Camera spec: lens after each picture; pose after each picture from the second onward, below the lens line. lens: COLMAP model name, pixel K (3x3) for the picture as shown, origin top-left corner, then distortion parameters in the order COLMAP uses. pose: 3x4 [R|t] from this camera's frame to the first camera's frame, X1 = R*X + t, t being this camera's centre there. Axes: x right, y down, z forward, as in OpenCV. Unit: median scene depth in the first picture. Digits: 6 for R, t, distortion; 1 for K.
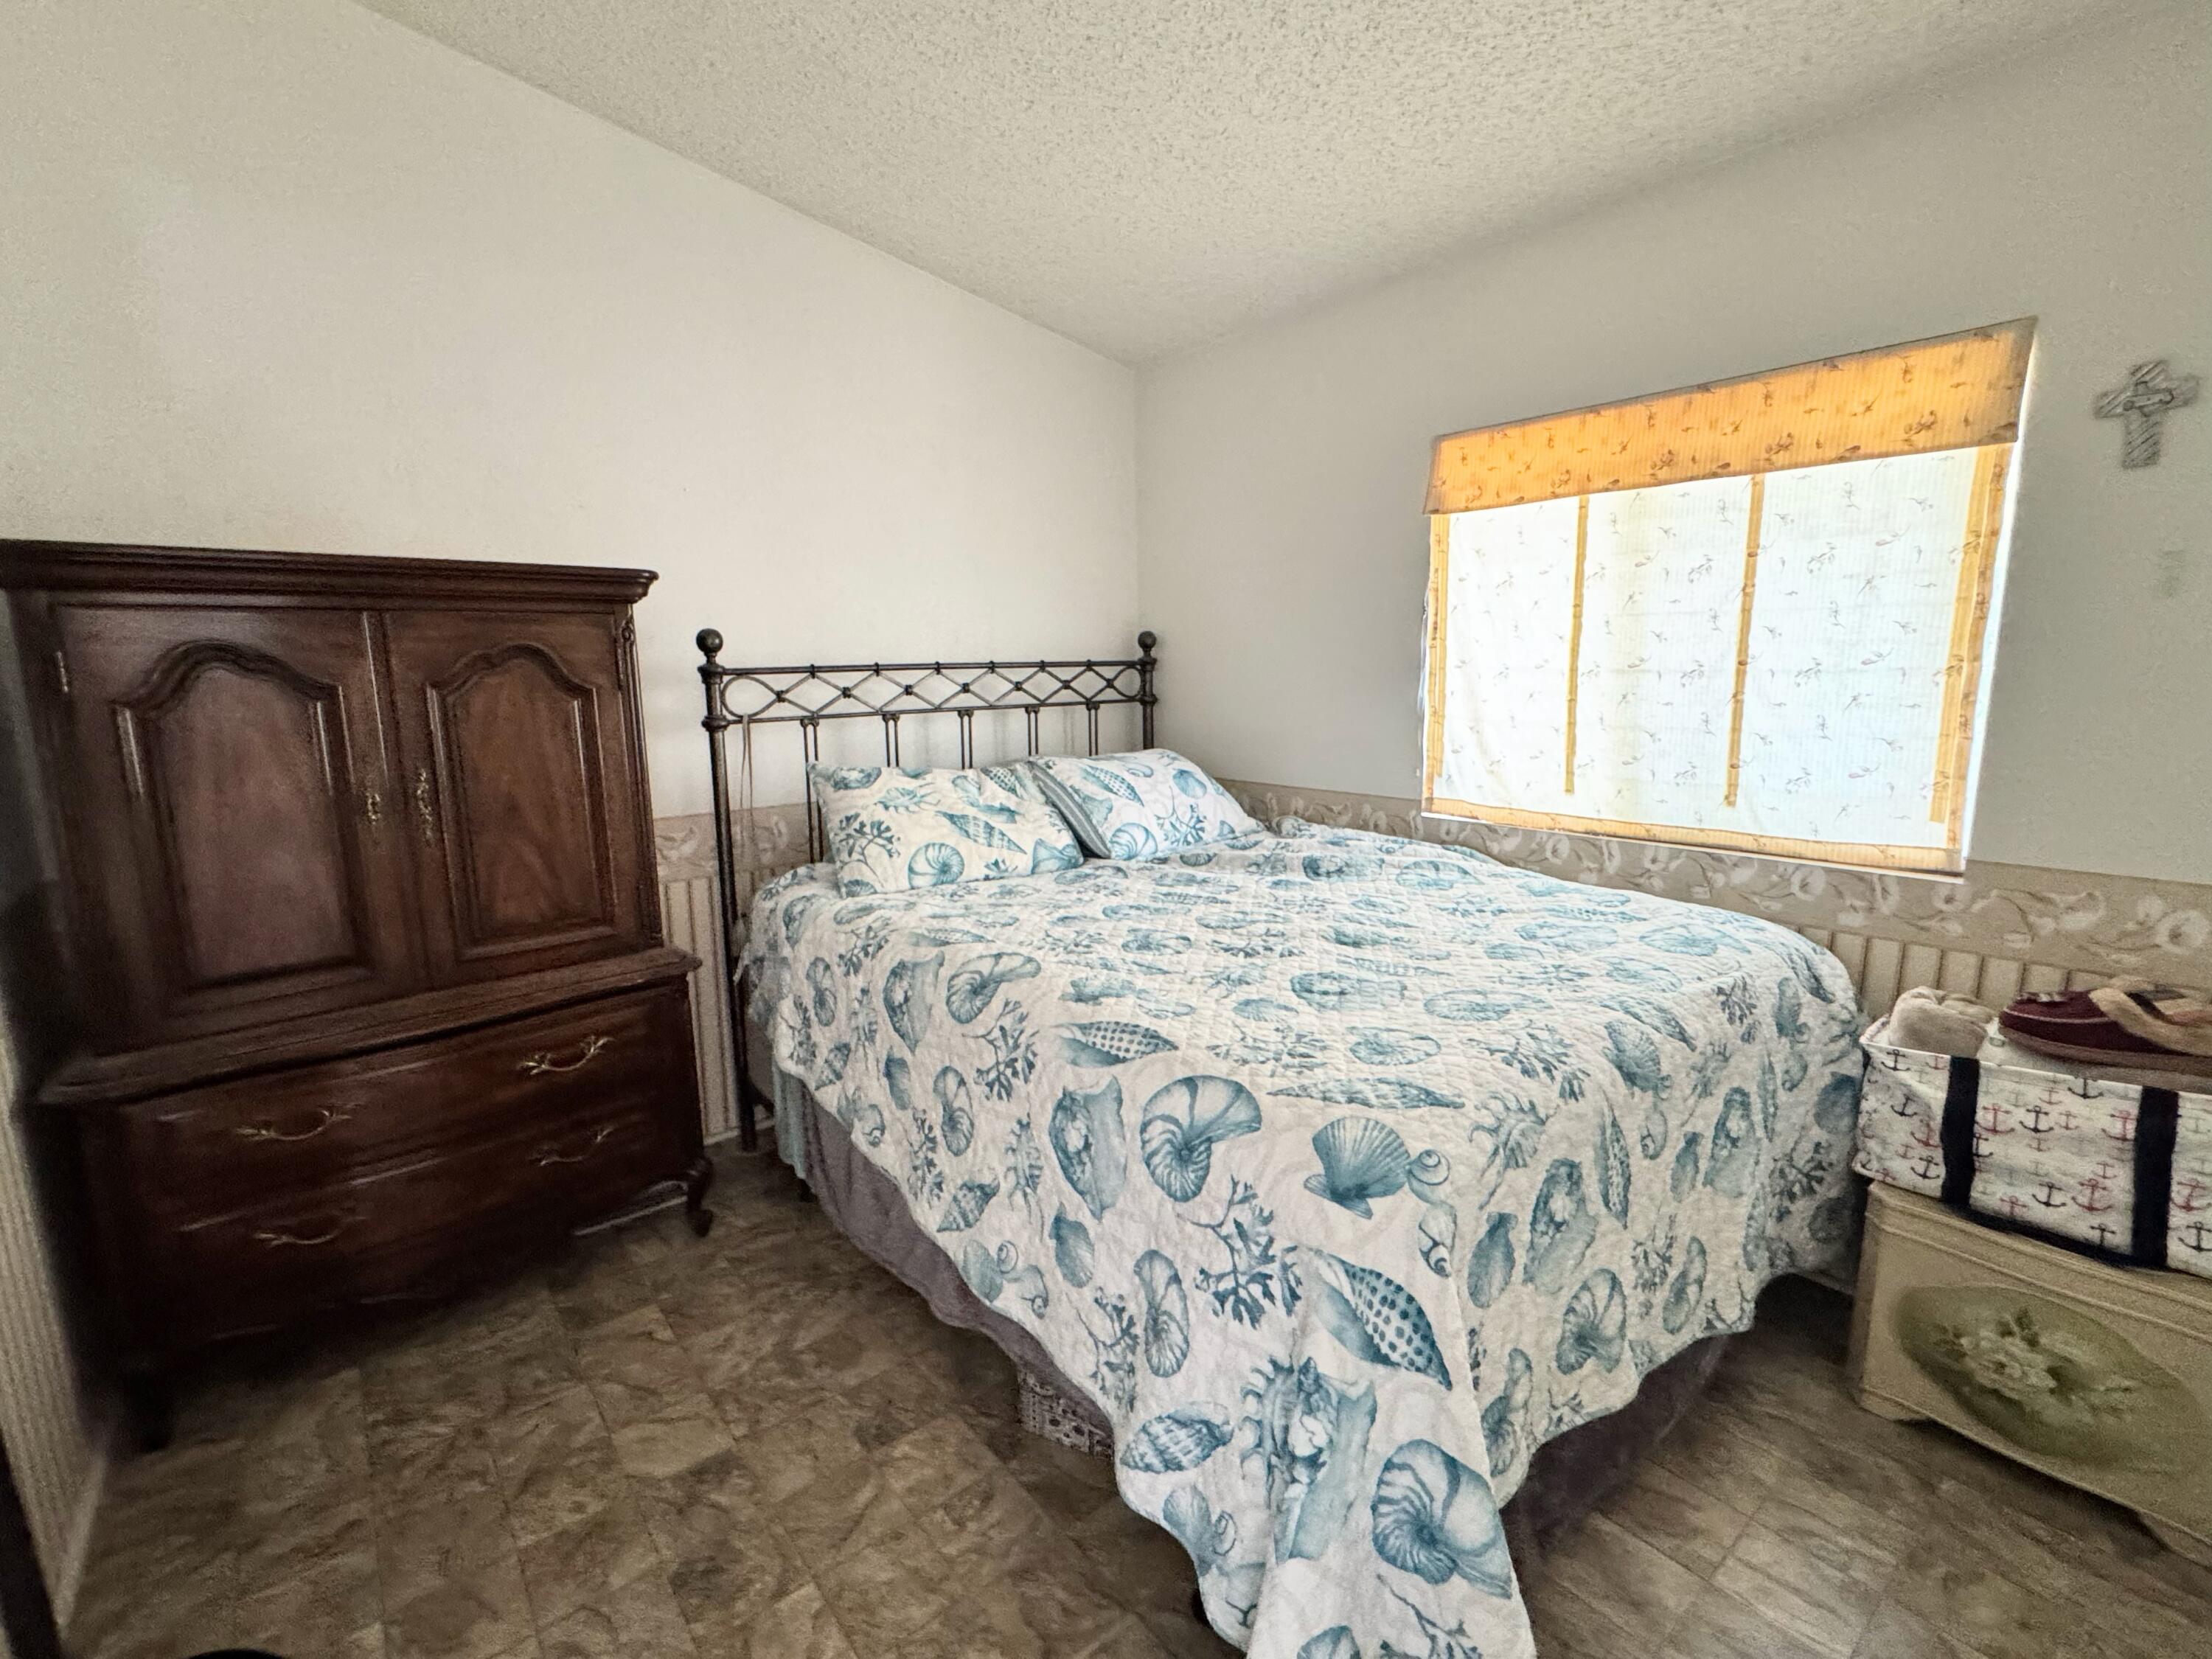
lens RADIAL K [[992.5, 0, 1100.4], [0, 992.5, 827.1], [0, 0, 1]] dist [-0.005381, -0.000988]
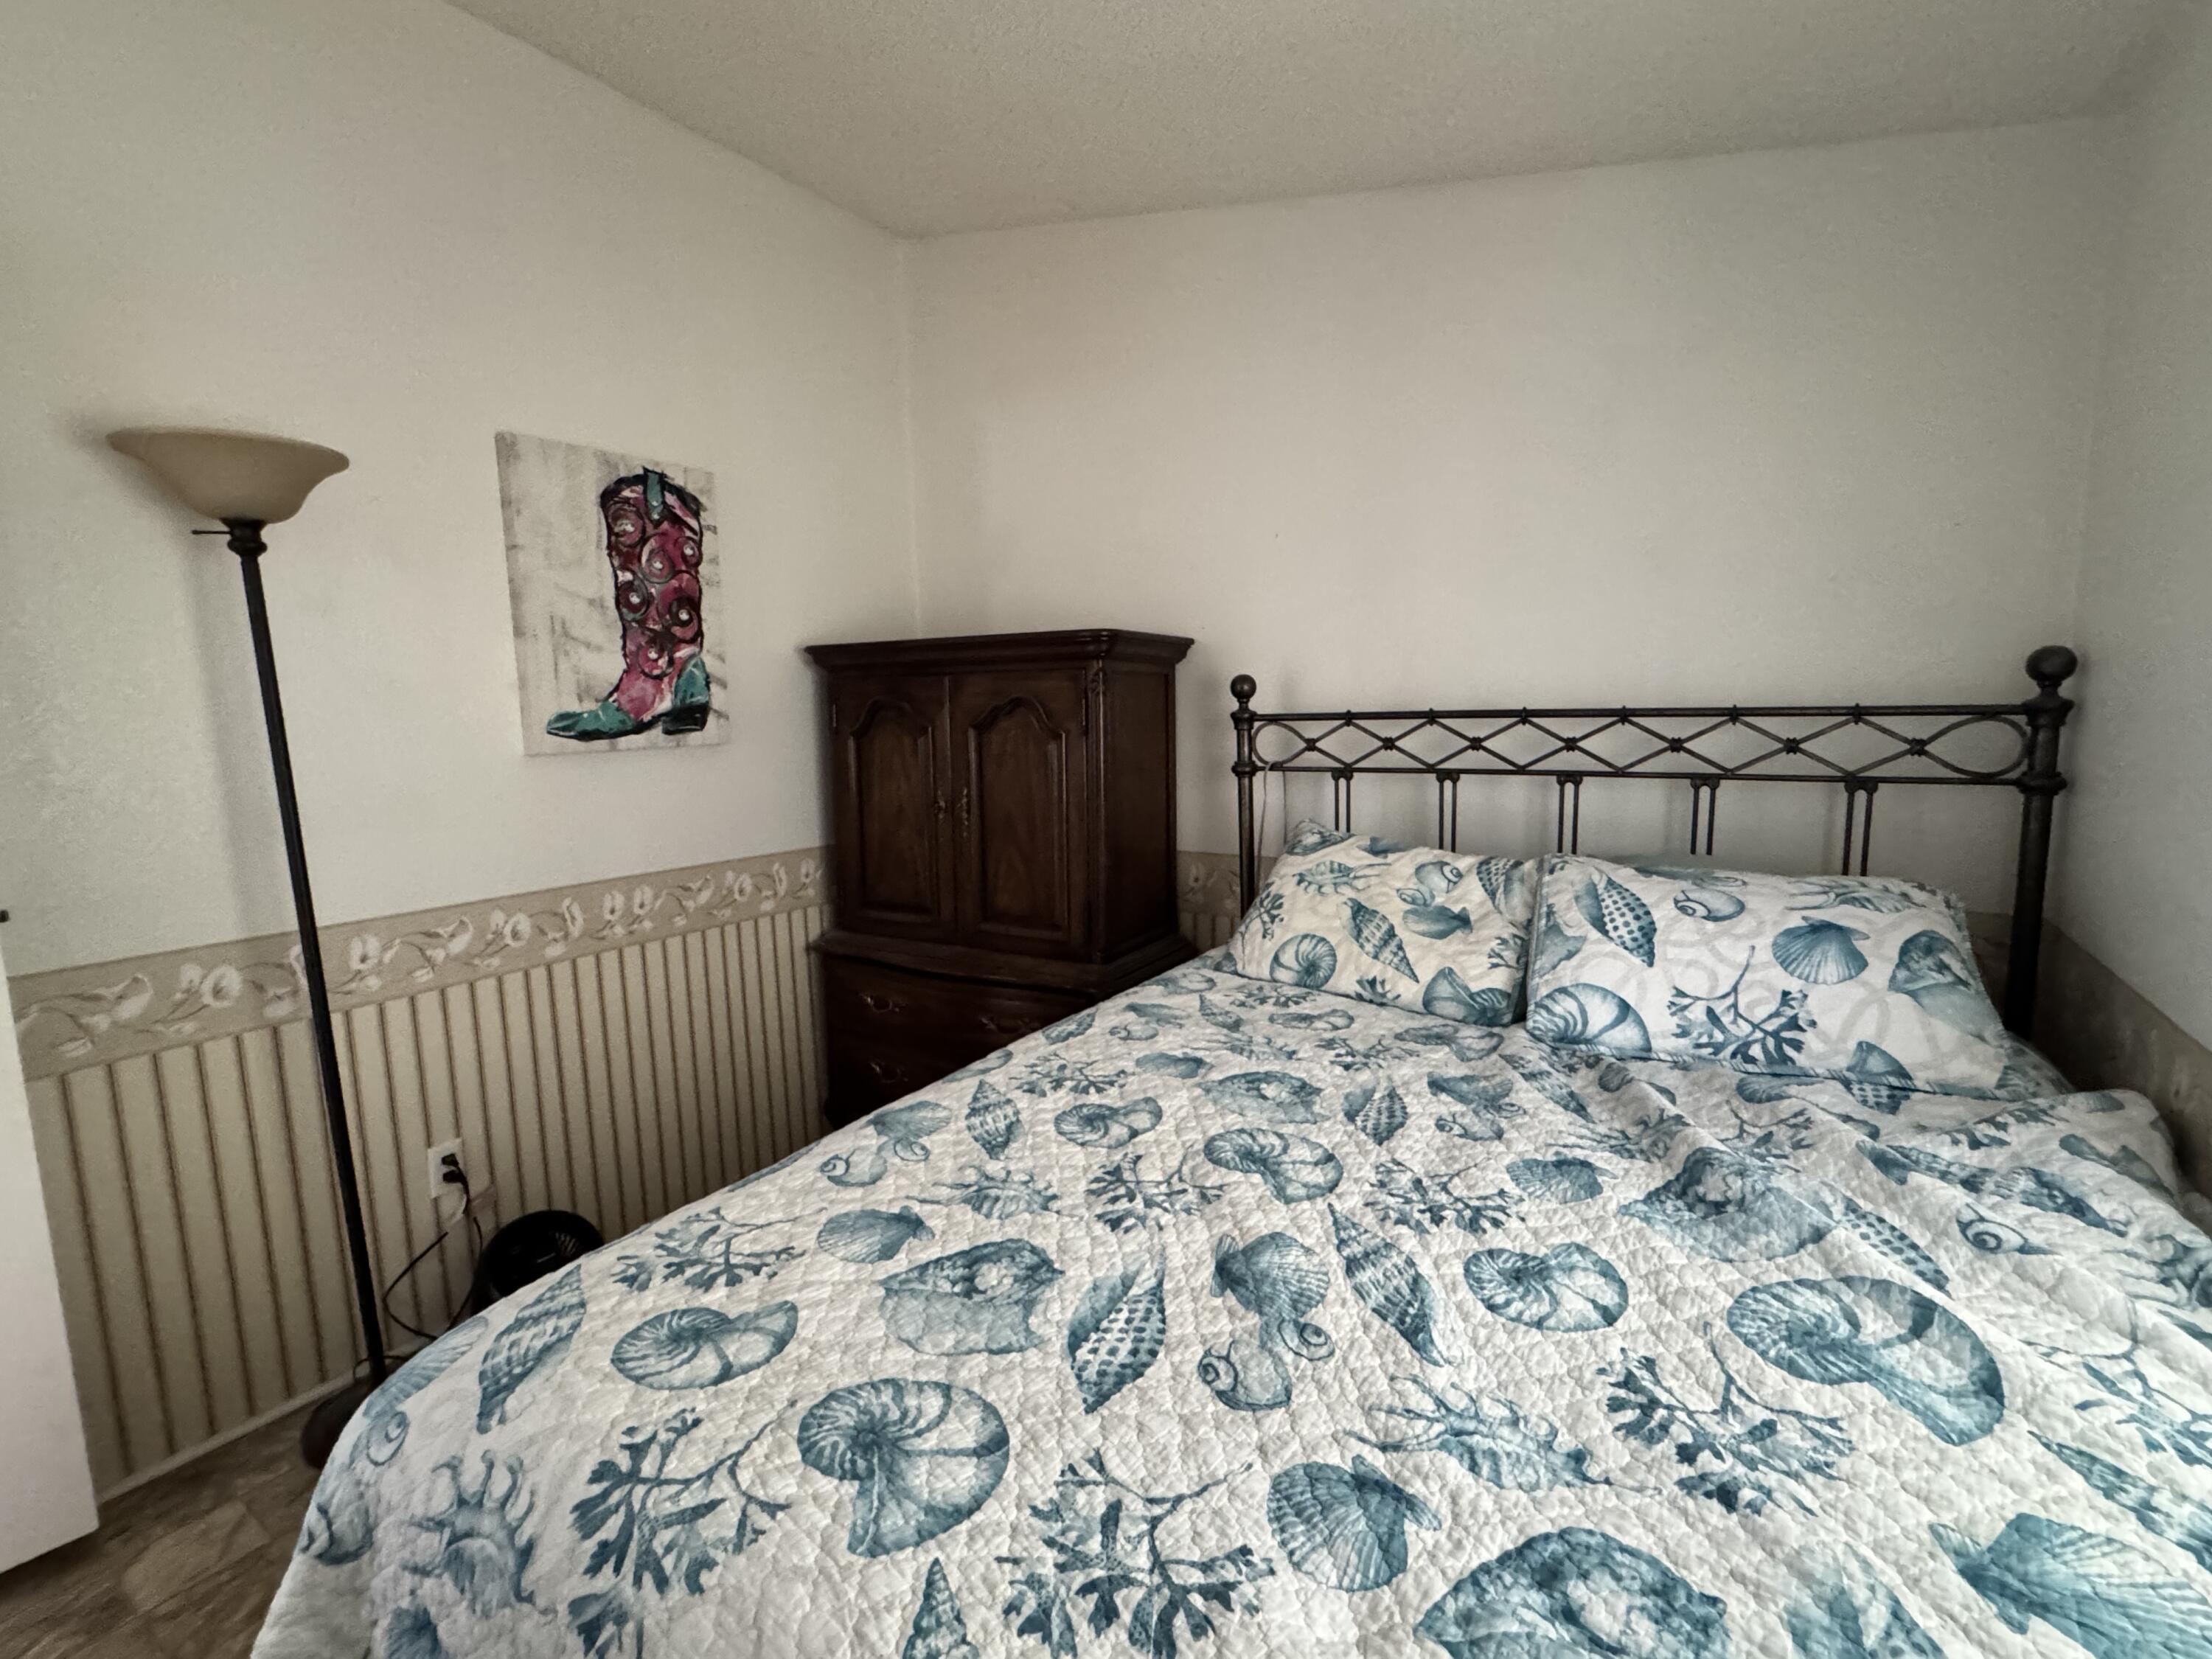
lens RADIAL K [[992.5, 0, 1103.5], [0, 992.5, 832.6], [0, 0, 1]] dist [-0.005381, -0.000988]
pose [[0.304646, 0.133247, -0.943099, 0.522401], [-0.143373, 0.985299, 0.092896, -0.114817], [0.941613, 0.106914, 0.319272, 0.559717]]
